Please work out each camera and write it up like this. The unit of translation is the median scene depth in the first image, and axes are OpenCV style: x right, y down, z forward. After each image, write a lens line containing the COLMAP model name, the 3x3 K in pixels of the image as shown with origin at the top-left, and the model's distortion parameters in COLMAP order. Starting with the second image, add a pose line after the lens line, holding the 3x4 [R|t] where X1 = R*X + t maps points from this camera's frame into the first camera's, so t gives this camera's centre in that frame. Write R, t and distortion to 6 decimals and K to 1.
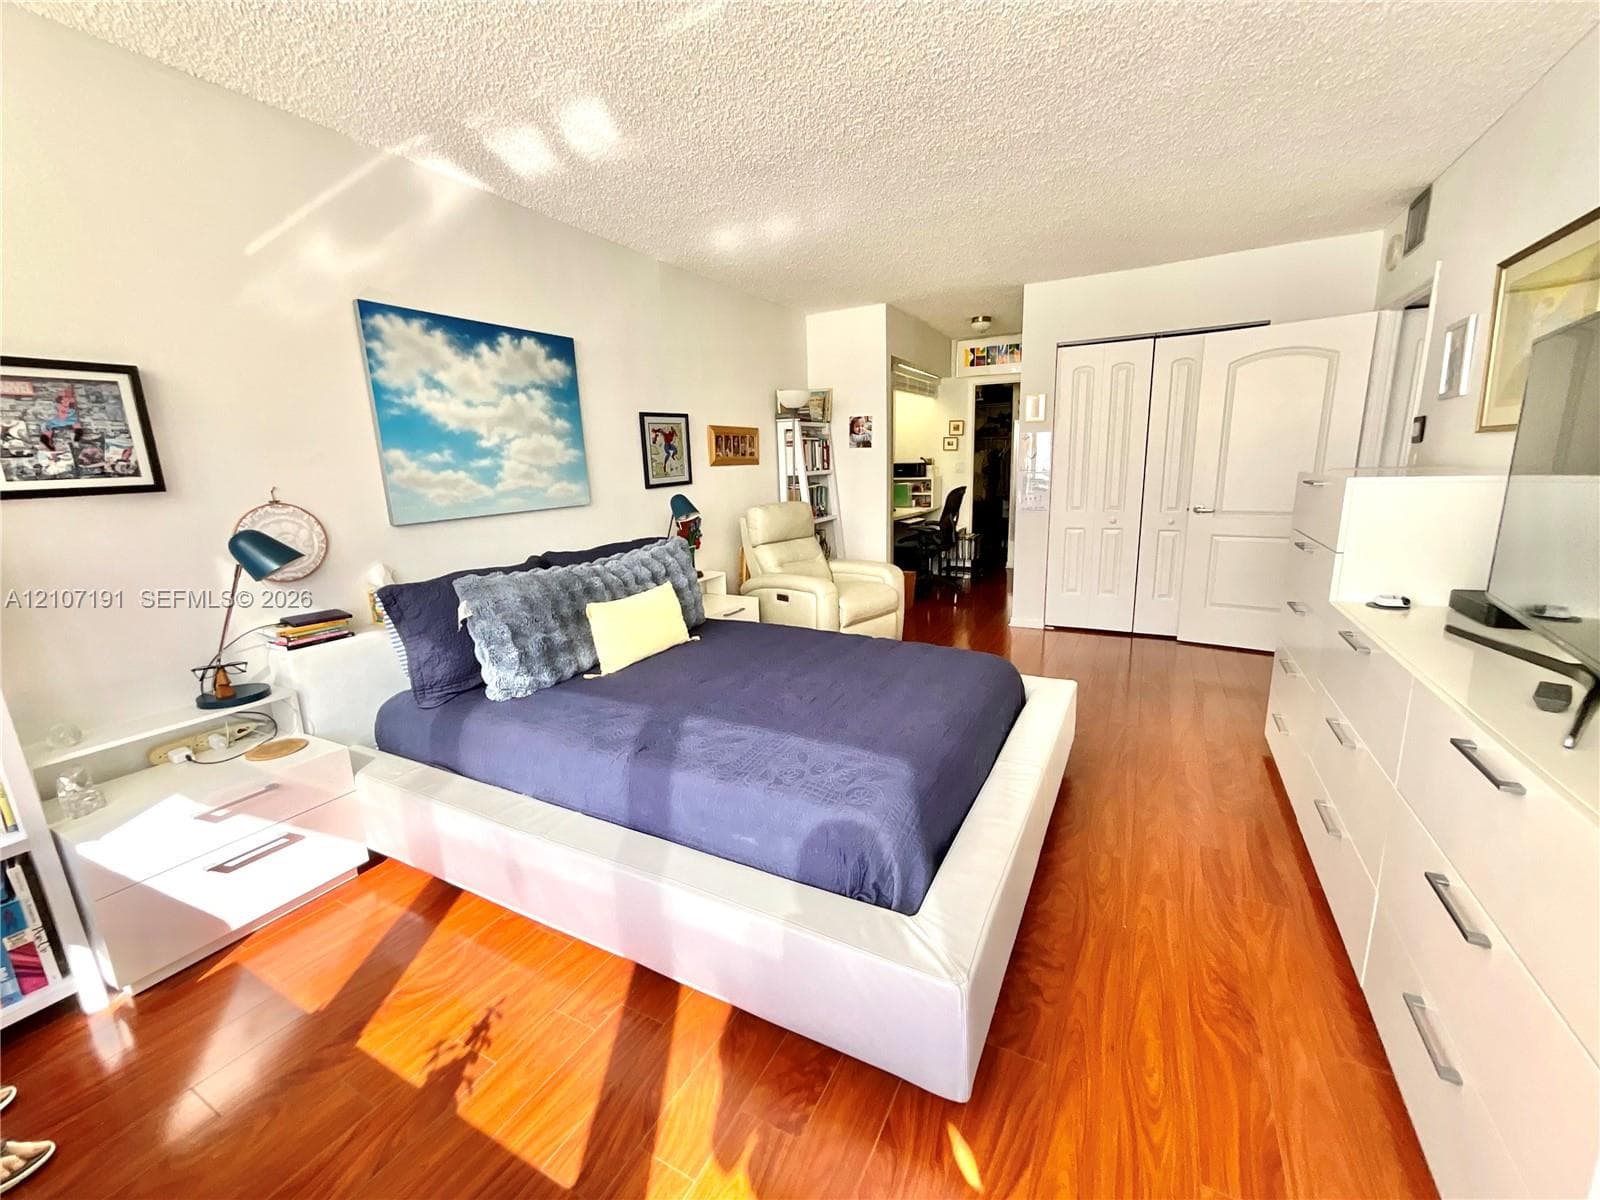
lens RADIAL K [[648.0, 0, 797.7], [0, 648.0, 602.7], [0, 0, 1]] dist [-0.000428, -0.000197]
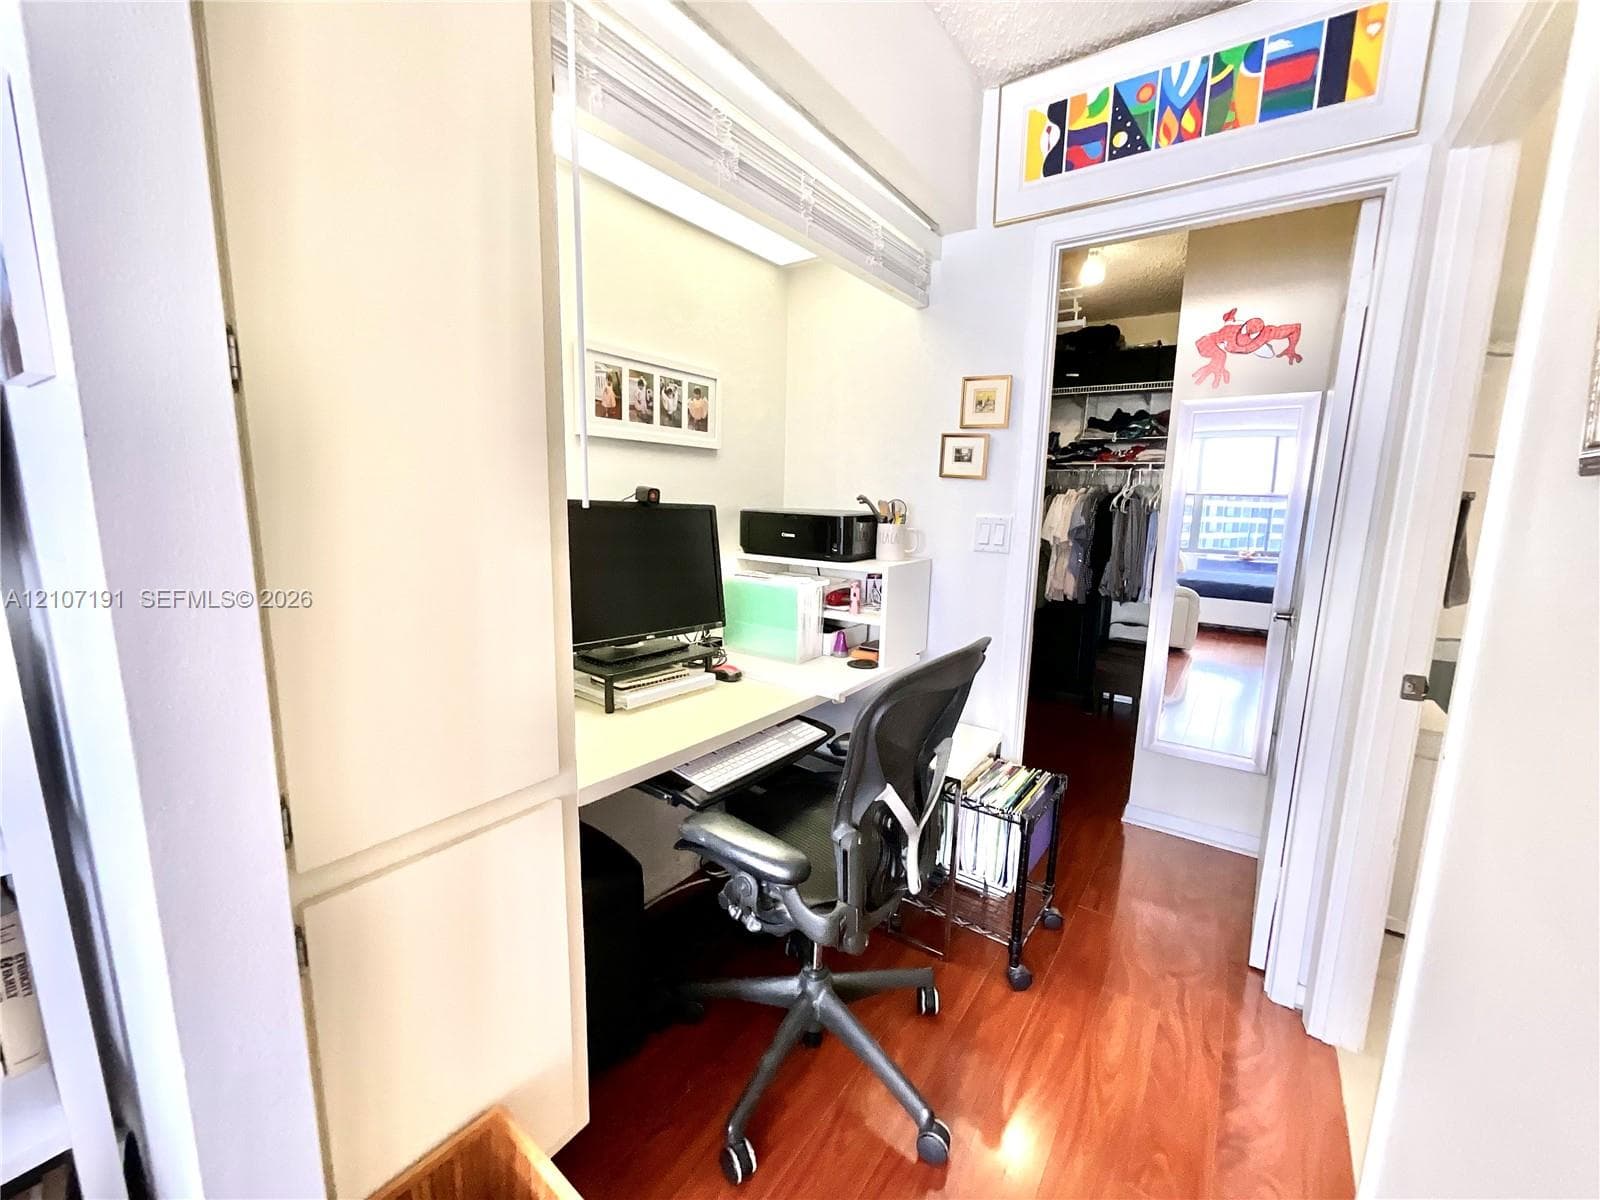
lens RADIAL K [[648.0, 0, 797.7], [0, 648.0, 602.7], [0, 0, 1]] dist [-0.000428, -0.000197]
pose [[0.991195, 0.069612, -0.112634, 0.586498], [-0.075428, 0.995985, -0.048222, -0.468026], [0.108825, 0.056293, 0.992466, 2.069843]]
